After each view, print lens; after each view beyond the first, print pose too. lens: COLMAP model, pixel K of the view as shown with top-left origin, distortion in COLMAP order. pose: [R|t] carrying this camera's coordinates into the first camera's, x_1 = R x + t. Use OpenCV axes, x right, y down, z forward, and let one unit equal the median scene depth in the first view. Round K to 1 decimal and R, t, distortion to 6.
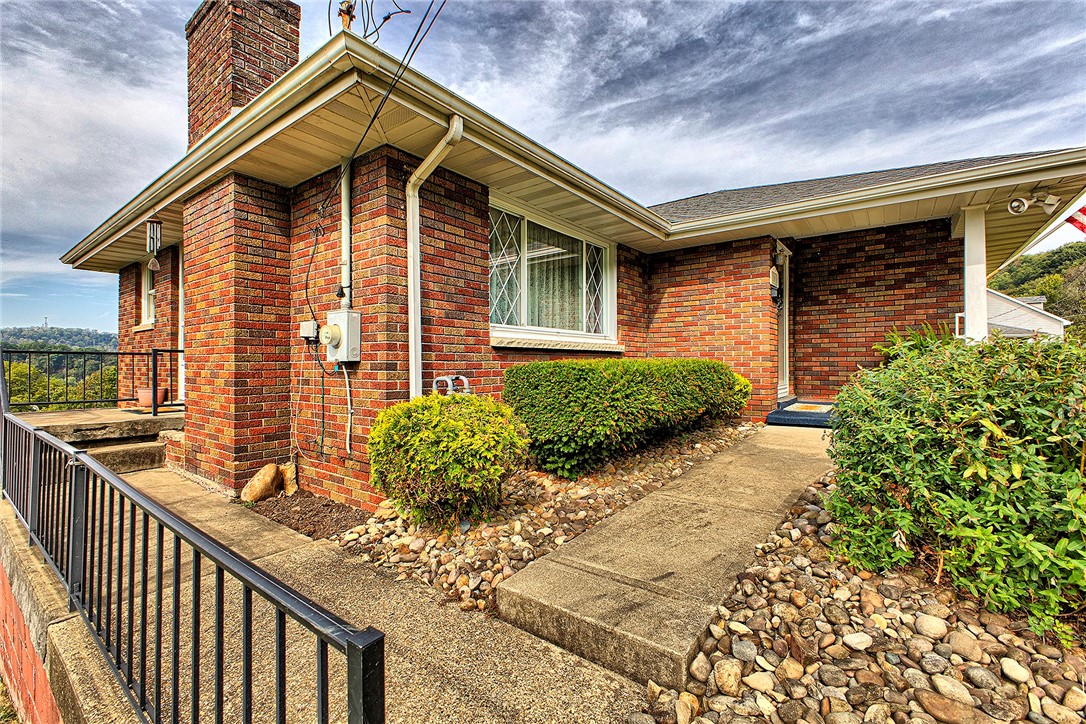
lens RADIAL K [[467.3, 0, 549.2], [0, 467.3, 353.3], [0, 0, 1]] dist [0.001466, 0.000726]
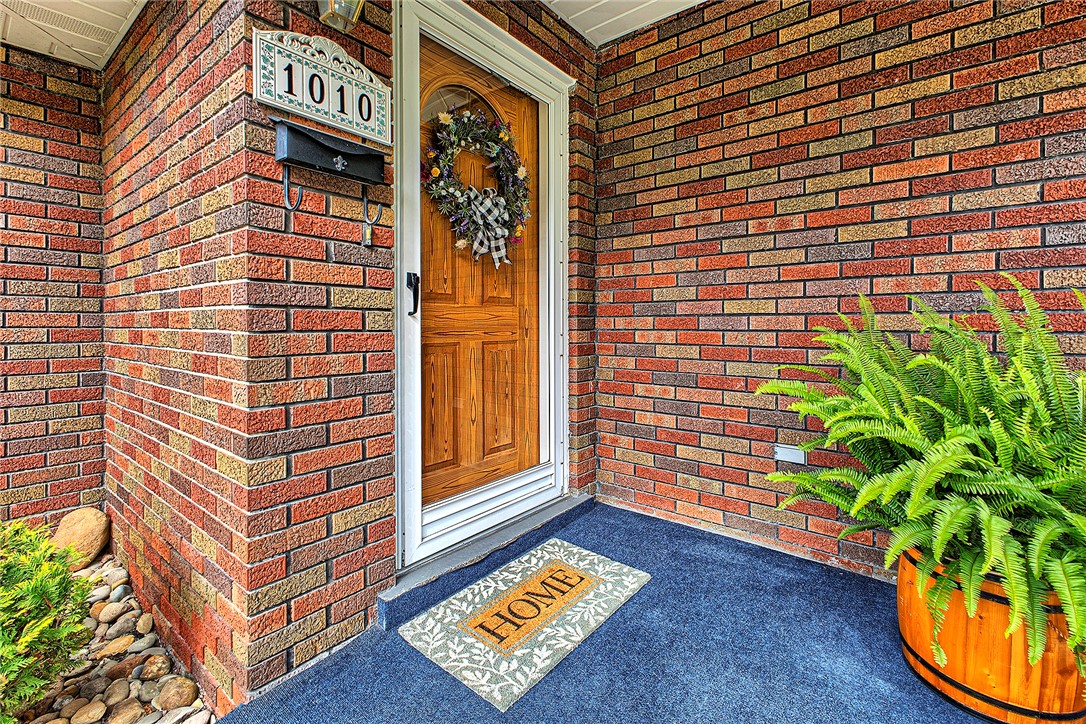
lens RADIAL K [[467.3, 0, 536.6], [0, 467.3, 317.9], [0, 0, 1]] dist [0.001466, 0.000726]
pose [[0.998573, 0.001242, -0.053386, 0.535014], [-0.000641, 0.999936, 0.011278, -0.046561], [0.053397, -0.011228, 0.998510, 0.686561]]
